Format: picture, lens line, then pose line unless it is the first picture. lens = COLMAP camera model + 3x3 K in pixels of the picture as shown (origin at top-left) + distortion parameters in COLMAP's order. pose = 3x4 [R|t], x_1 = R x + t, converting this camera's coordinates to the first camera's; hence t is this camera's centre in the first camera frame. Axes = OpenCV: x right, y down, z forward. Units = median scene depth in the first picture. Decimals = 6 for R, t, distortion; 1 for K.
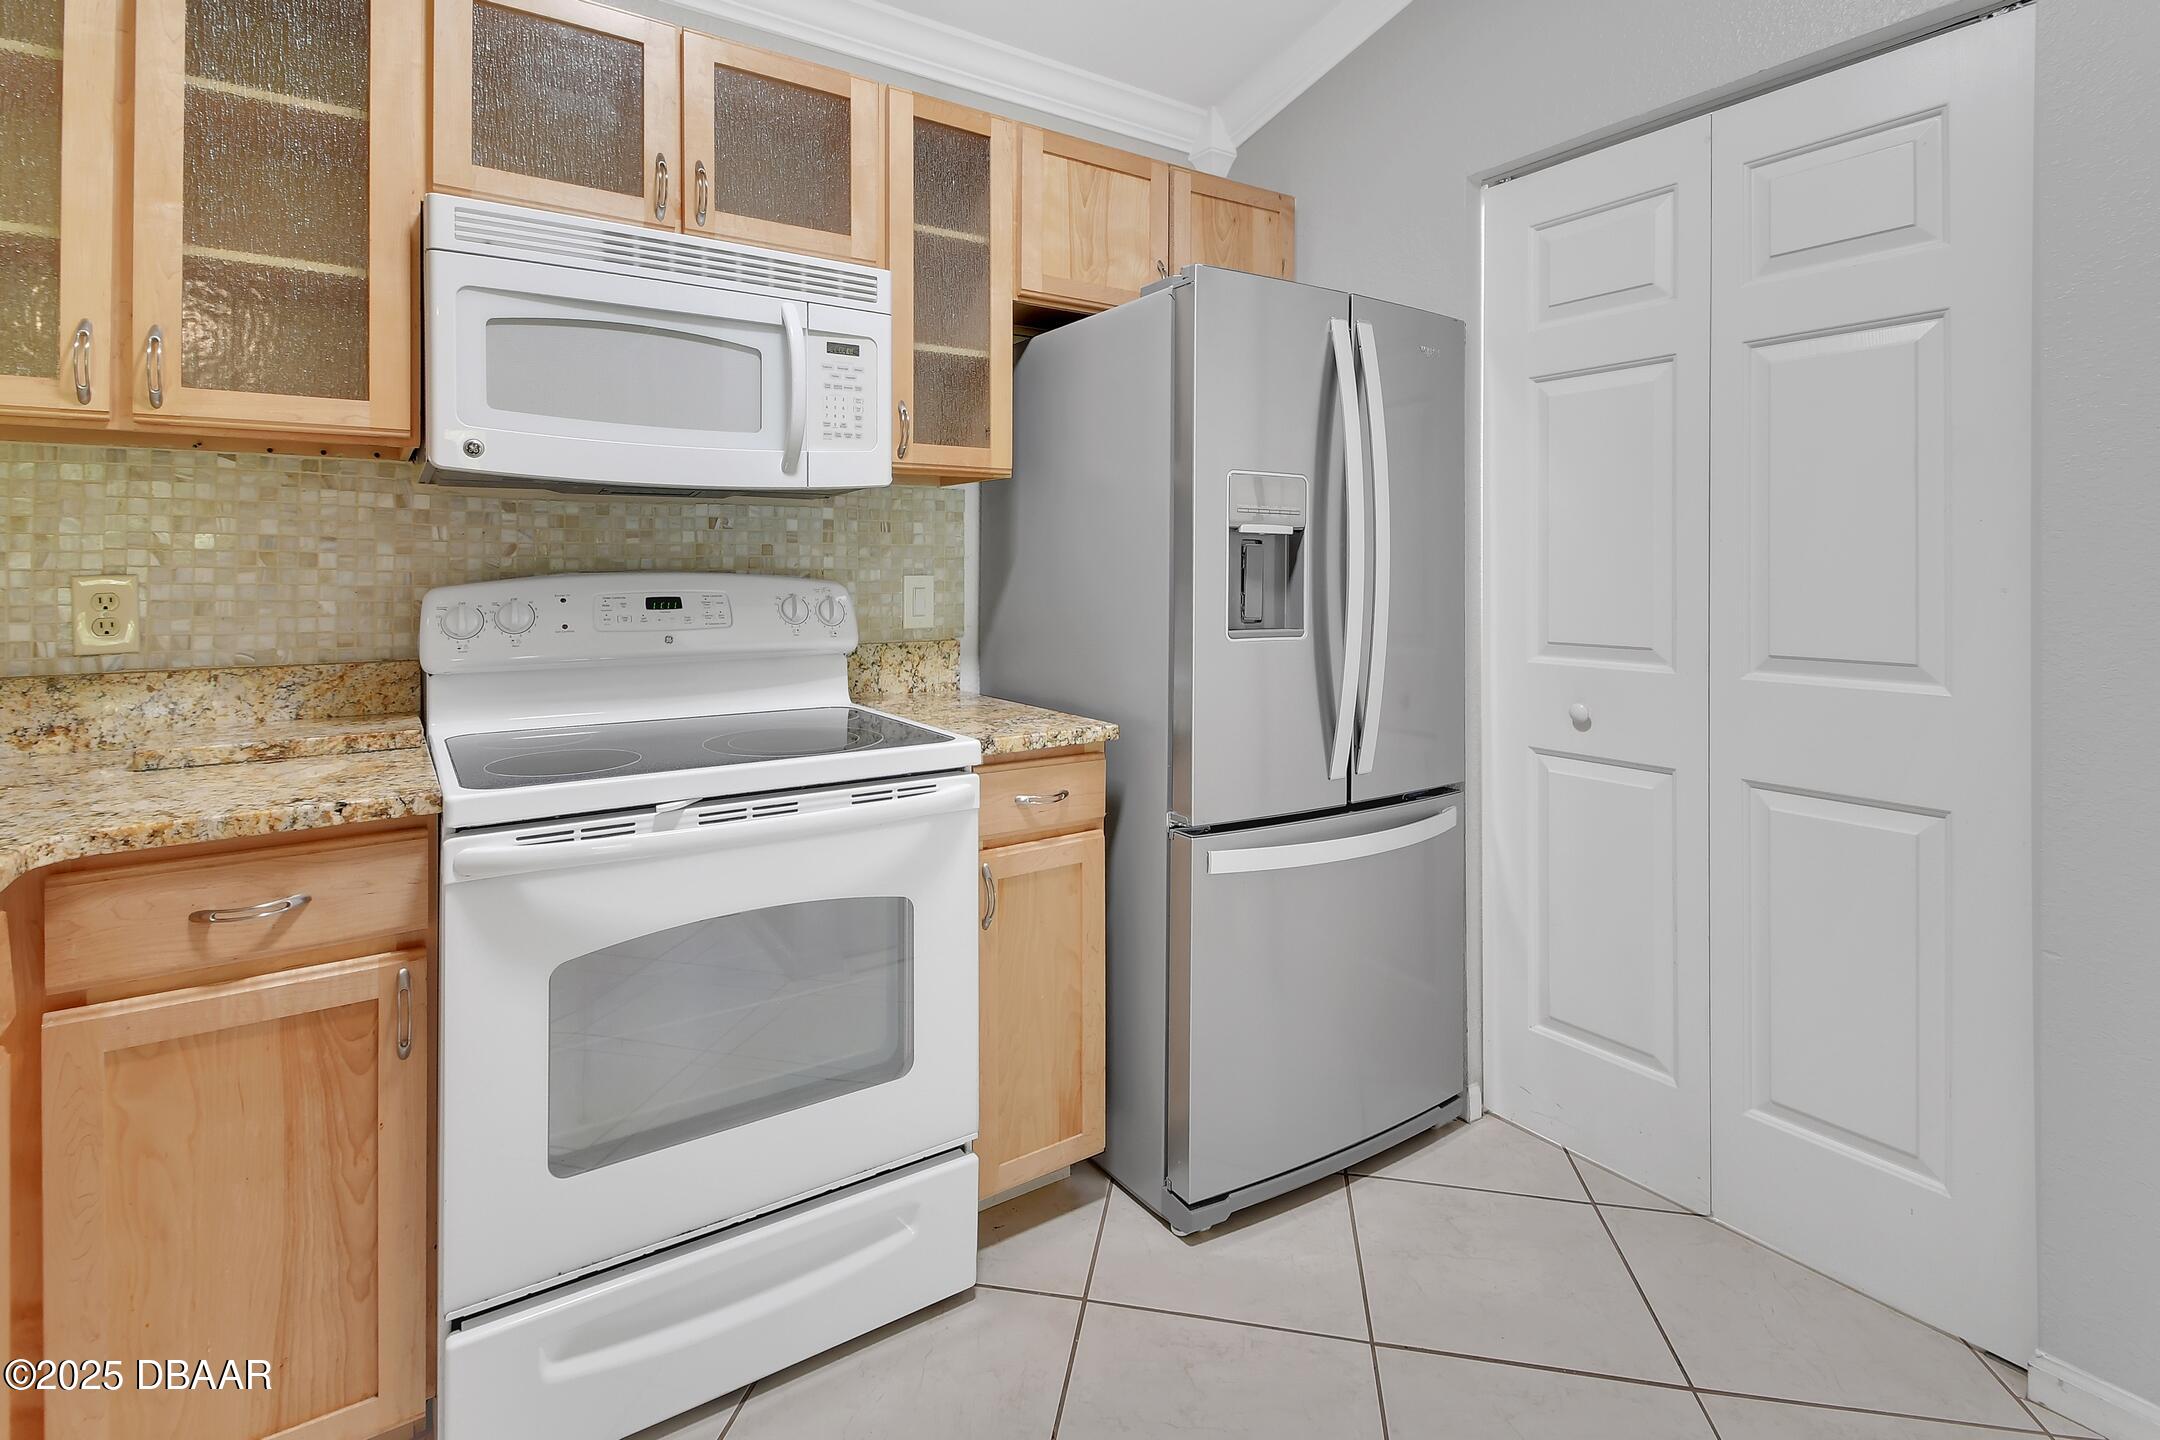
lens RADIAL K [[1037.9, 0, 1078.2], [0, 1037.9, 550.9], [0, 0, 1]] dist [-0.003413, -0.000595]
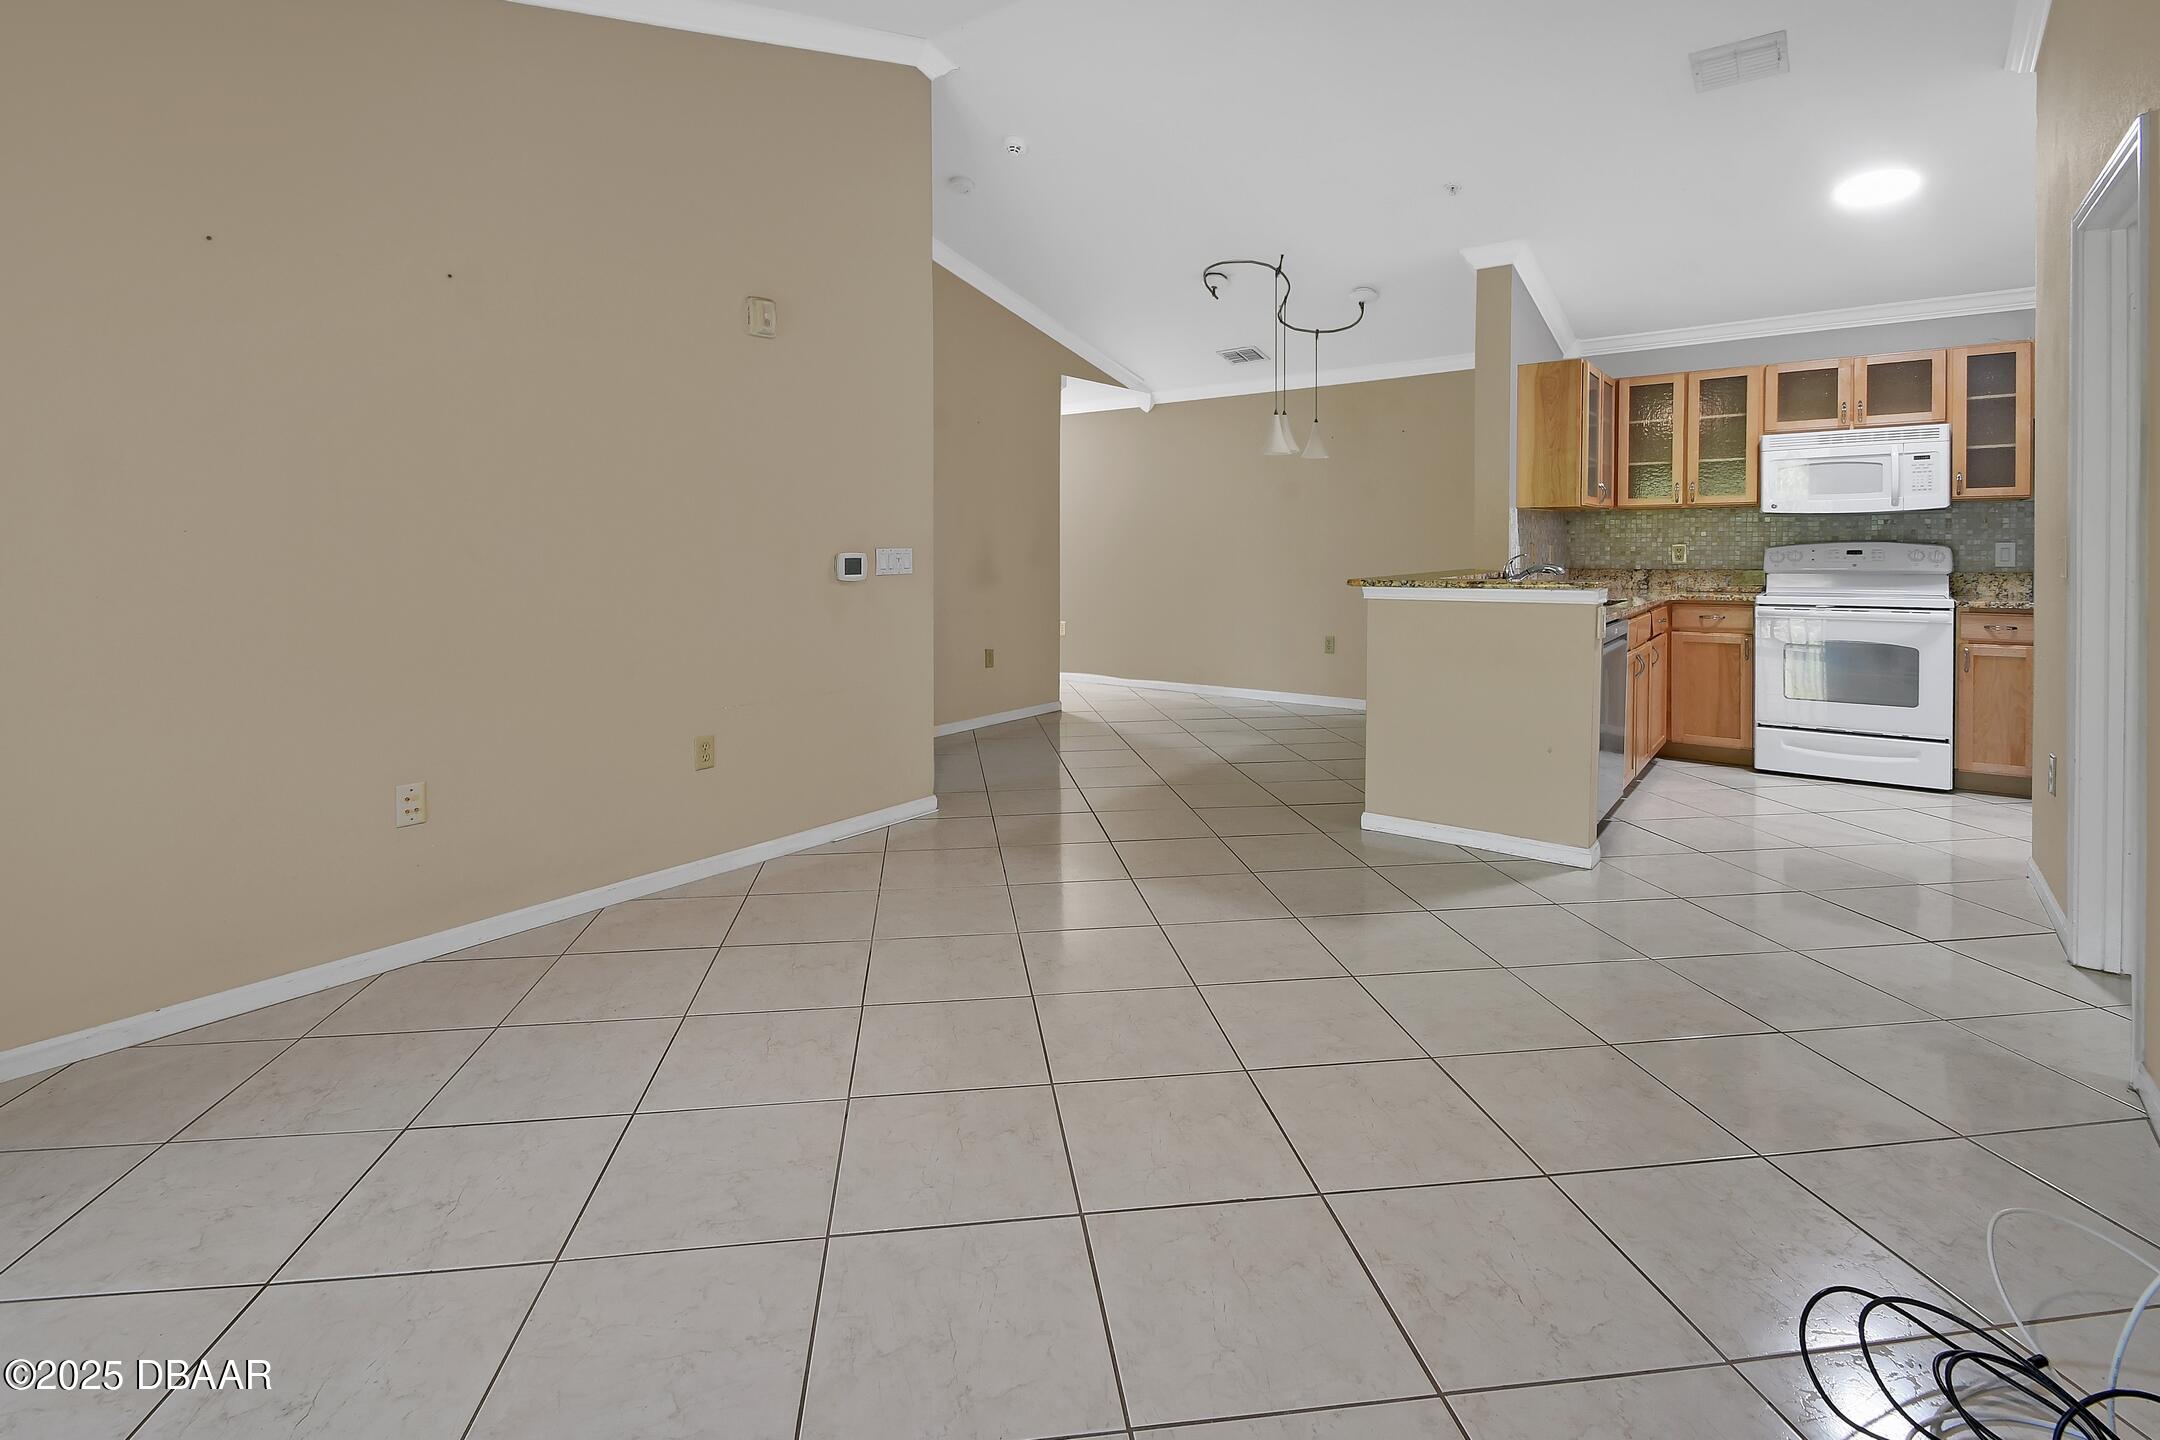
lens RADIAL K [[1031.5, 0, 1020.1], [0, 1031.5, 586.6], [0, 0, 1]] dist [0.028024, -0.021942]
pose [[0.280180, 0.032396, -0.959401, 1.755734], [0.021043, 0.998983, 0.039878, -0.017985], [0.959717, -0.031362, 0.279213, -2.052255]]
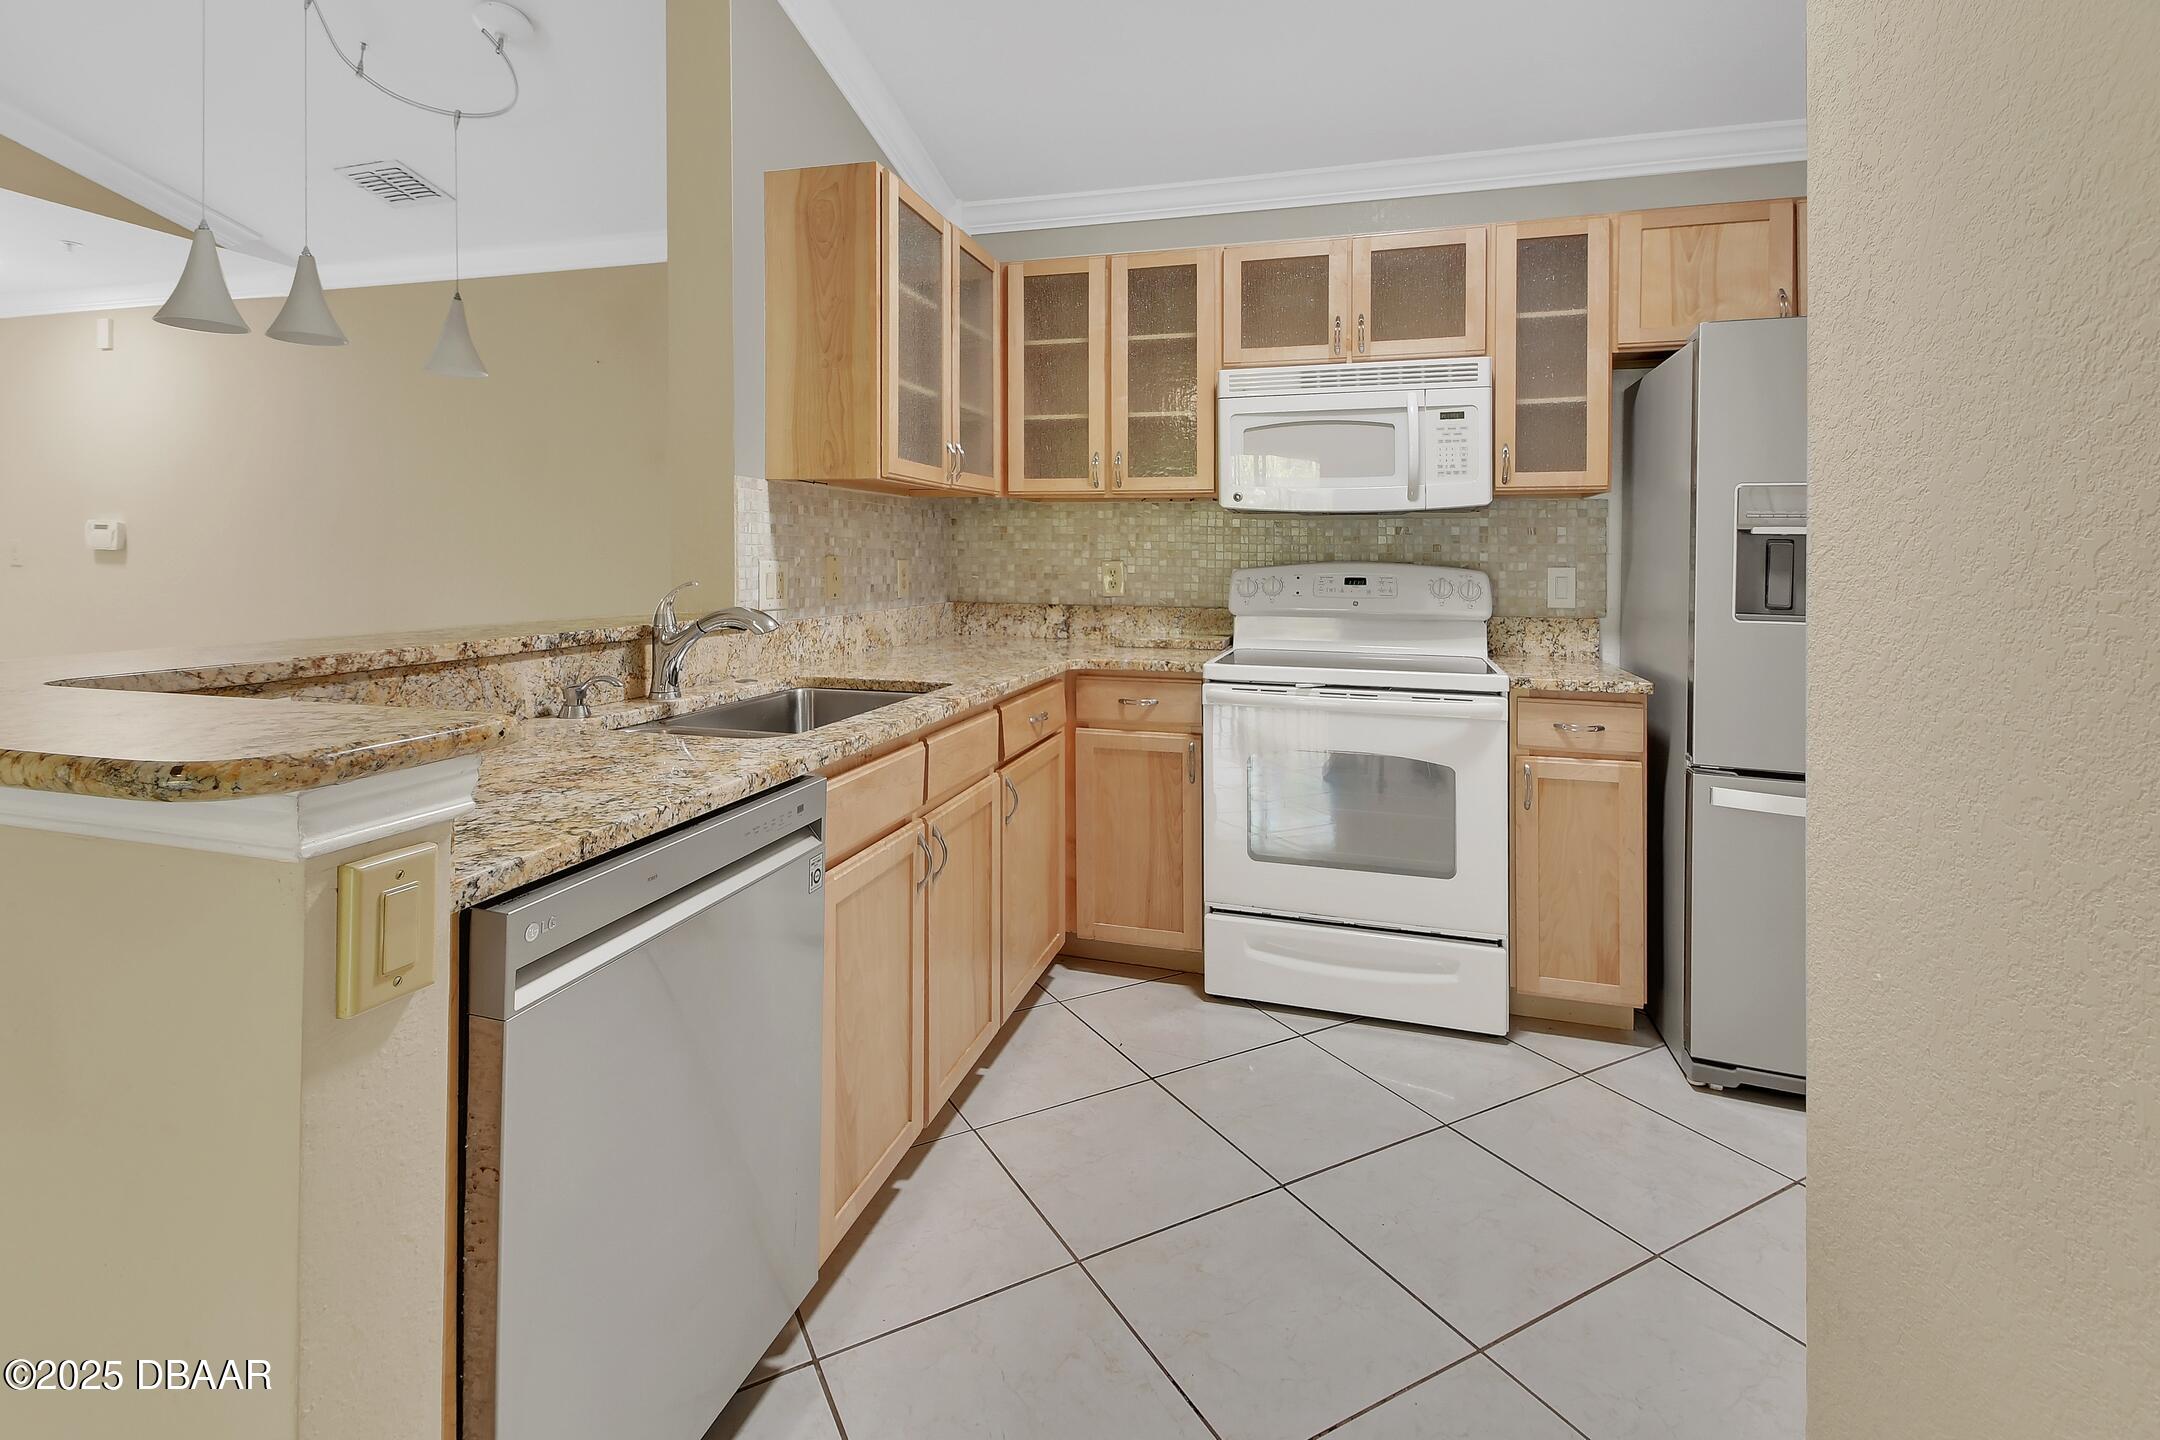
lens RADIAL K [[1034.4, 0, 1052.7], [0, 1034.4, 561.7], [0, 0, 1]] dist [0.011718, -0.000068]
pose [[0.620772, 0.008068, -0.783950, 0.611651], [0.002893, 0.999917, 0.012582, -0.002397], [0.783986, -0.010078, 0.620697, -0.403748]]
